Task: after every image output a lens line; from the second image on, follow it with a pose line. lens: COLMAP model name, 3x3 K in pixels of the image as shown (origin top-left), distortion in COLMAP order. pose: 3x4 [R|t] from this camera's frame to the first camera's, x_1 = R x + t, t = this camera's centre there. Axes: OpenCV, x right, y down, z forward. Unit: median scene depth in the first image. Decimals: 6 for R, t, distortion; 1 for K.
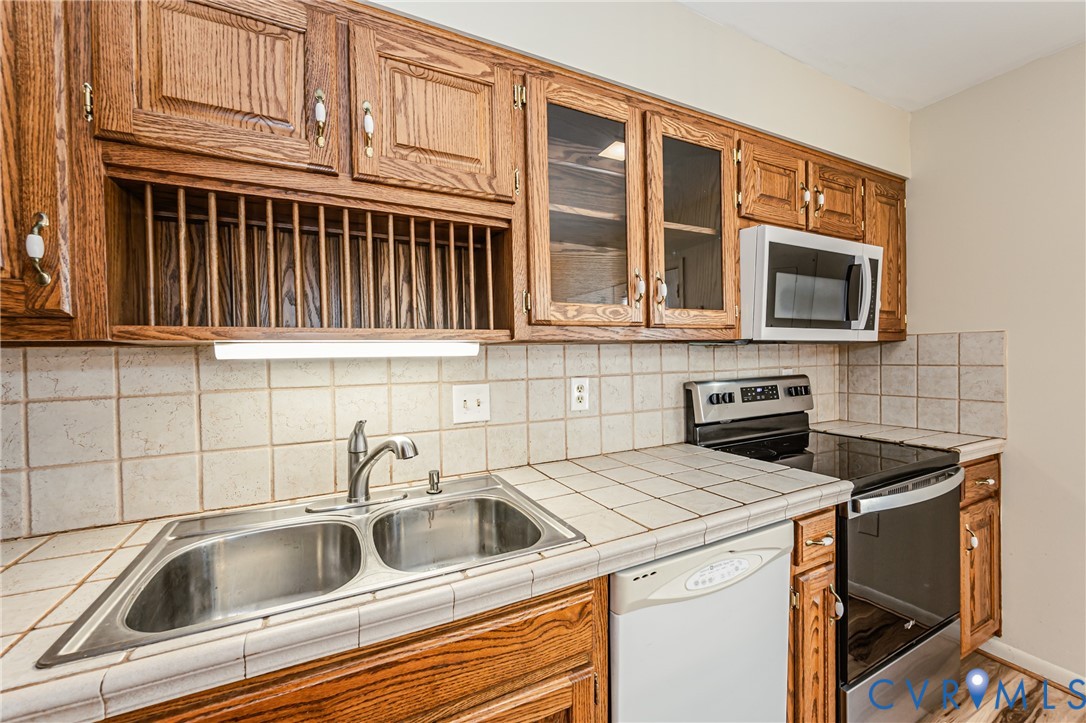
lens RADIAL K [[433.8, 0, 542.1], [0, 433.8, 364.3], [0, 0, 1]] dist [-0.002183, -0.000152]
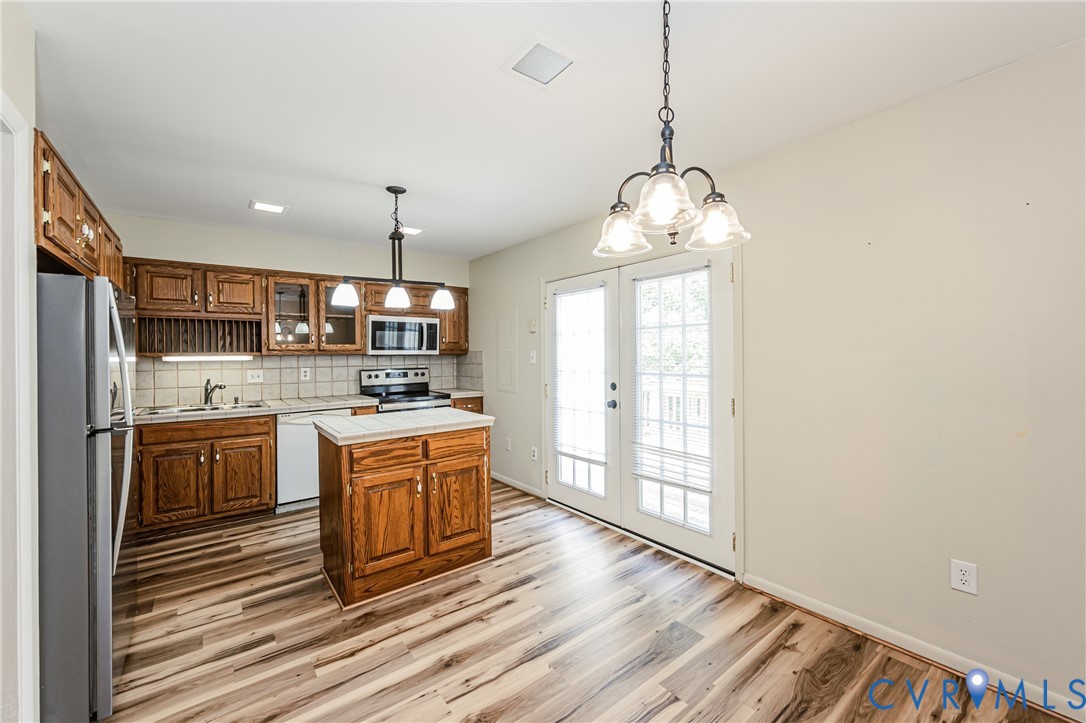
lens RADIAL K [[435.3, 0, 541.4], [0, 435.3, 358.2], [0, 0, 1]] dist [-0.001571, 0.000007]
pose [[0.981862, 0.005980, 0.189504, 1.328175], [-0.003765, 0.999920, -0.012046, -0.002458], [-0.189561, 0.011114, 0.981806, -2.525138]]
